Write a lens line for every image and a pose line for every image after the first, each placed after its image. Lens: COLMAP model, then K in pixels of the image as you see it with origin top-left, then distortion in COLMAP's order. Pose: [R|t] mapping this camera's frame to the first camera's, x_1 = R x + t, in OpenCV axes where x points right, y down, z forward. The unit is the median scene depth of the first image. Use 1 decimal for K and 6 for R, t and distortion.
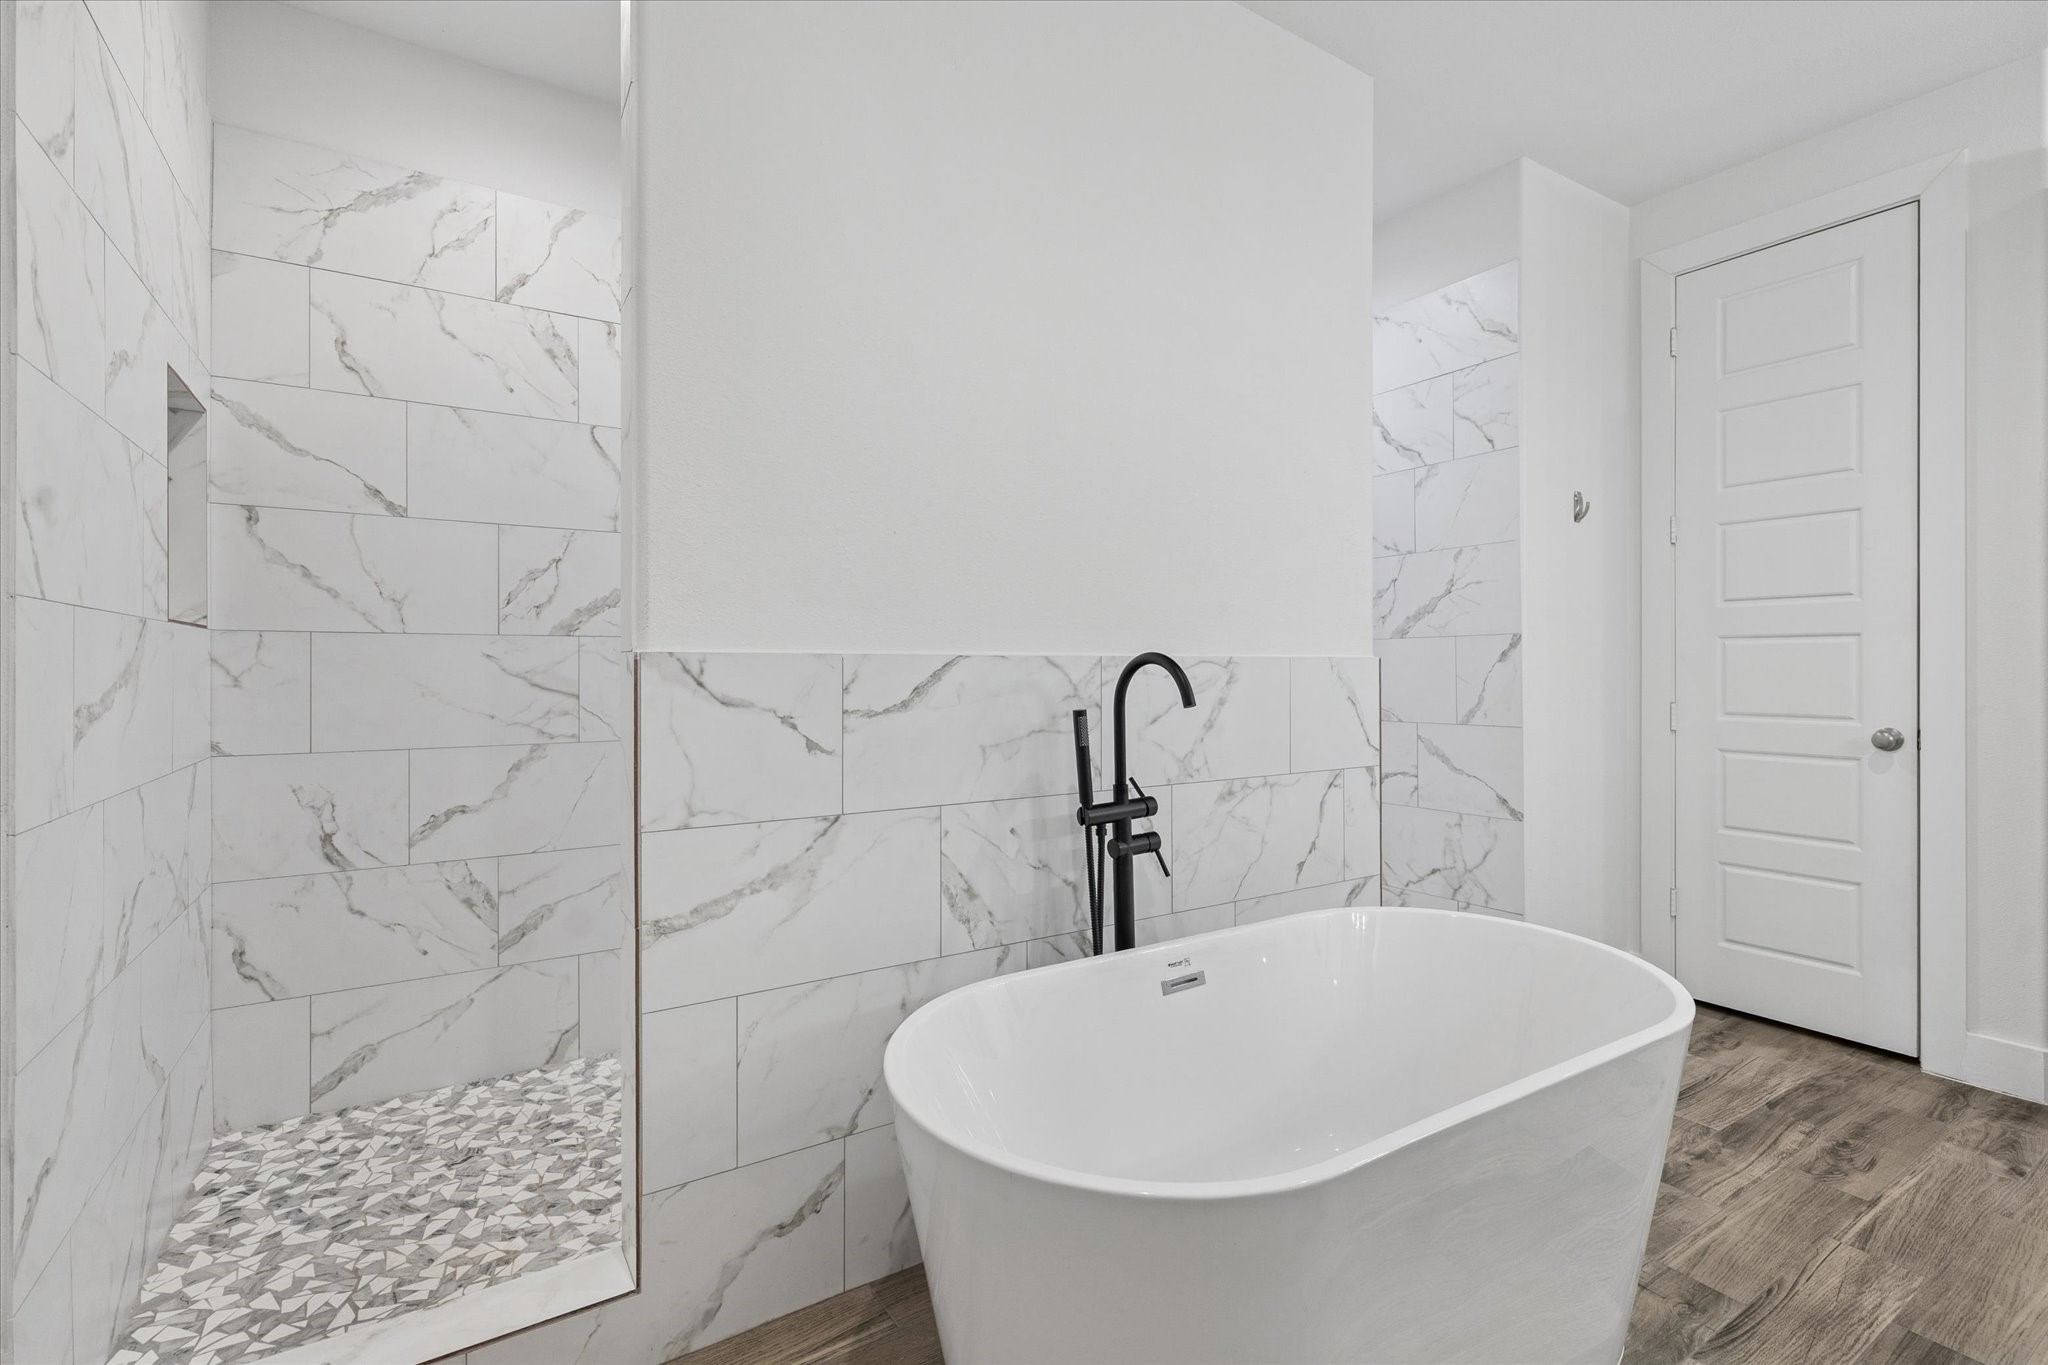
lens RADIAL K [[938.1, 0, 1024.0], [0, 938.1, 682.5], [0, 0, 1]] dist [0.000860, 0.000208]
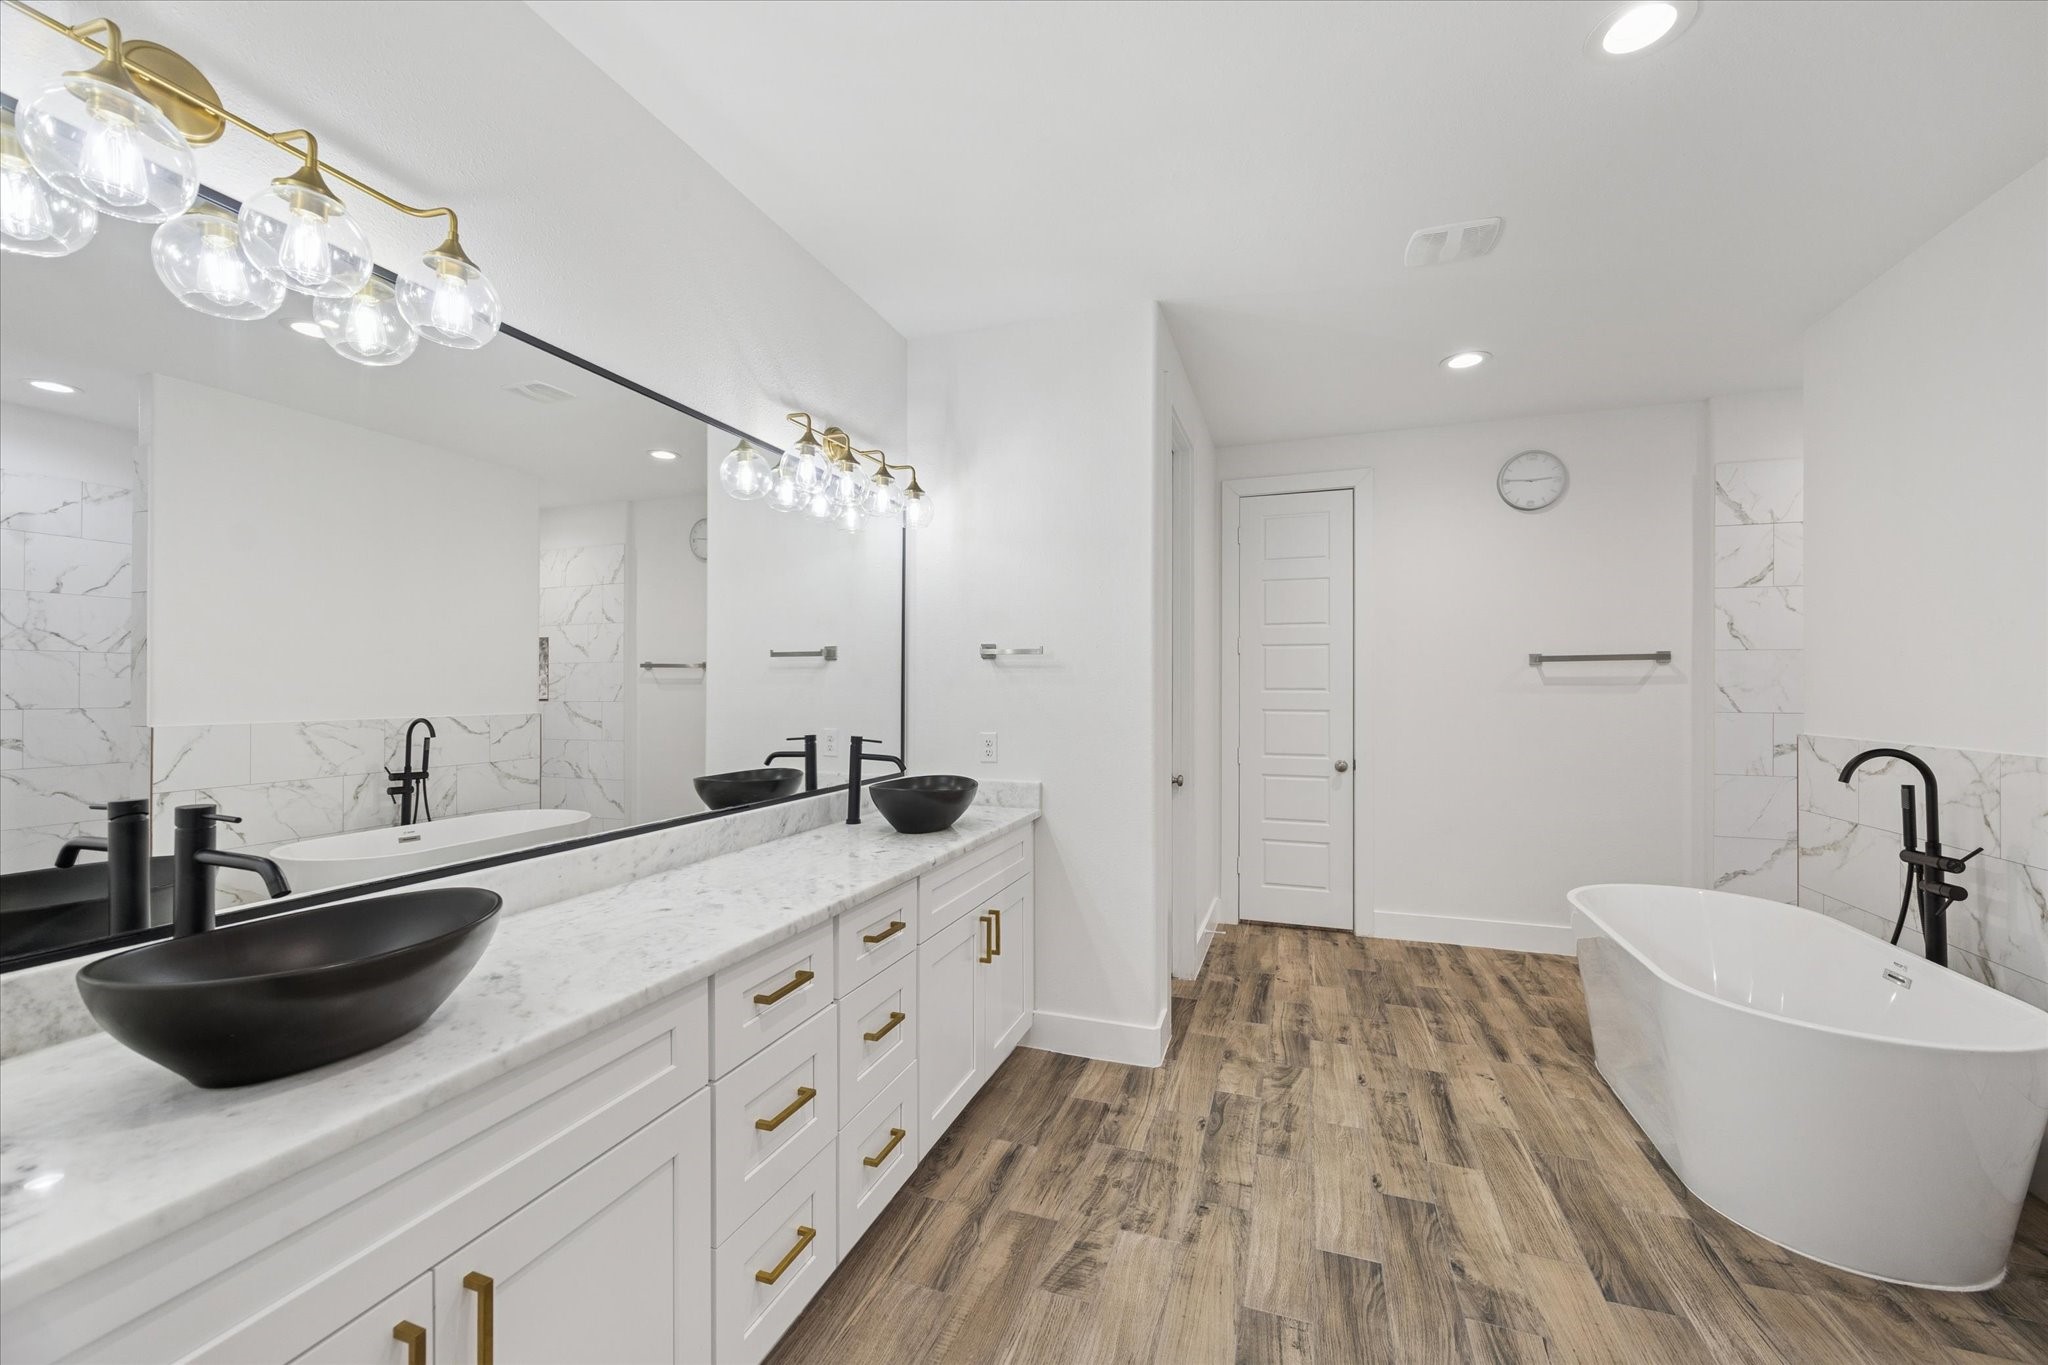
lens RADIAL K [[787.6, 0, 1015.6], [0, 787.6, 677.5], [0, 0, 1]] dist [-0.010401, -0.000131]
pose [[-0.786387, -0.001456, -0.617732, 2.147996], [-0.004750, 0.999982, 0.003690, -0.155154], [0.617715, 0.005836, -0.786380, 1.192631]]
